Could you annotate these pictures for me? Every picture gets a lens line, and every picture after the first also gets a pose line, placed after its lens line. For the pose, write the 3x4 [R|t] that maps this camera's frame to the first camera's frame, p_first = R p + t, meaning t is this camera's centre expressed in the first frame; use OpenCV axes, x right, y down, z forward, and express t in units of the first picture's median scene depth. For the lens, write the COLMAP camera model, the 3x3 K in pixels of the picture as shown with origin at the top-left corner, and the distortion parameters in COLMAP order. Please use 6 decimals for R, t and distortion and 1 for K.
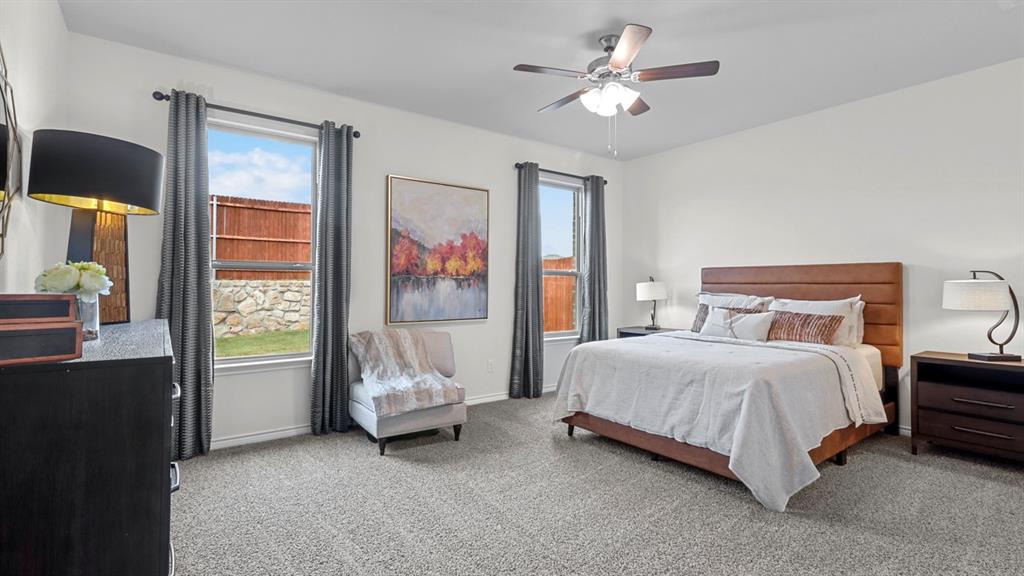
lens RADIAL K [[454.7, 0, 512.0], [0, 454.7, 288.0], [0, 0, 1]] dist [-0.001733, -0.000077]
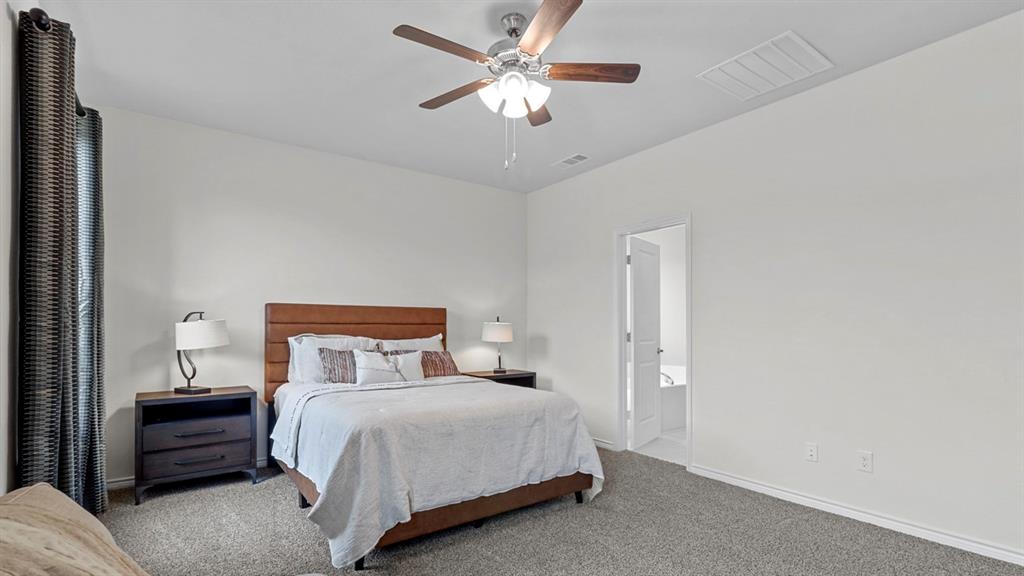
lens RADIAL K [[484.5, 0, 513.5], [0, 484.5, 327.9], [0, 0, 1]] dist [0.000768, -0.000047]
pose [[0.029647, -0.003134, 0.999556, -0.754357], [0.006615, 0.999974, 0.002939, -0.003723], [-0.999539, 0.006525, 0.029667, 1.121648]]
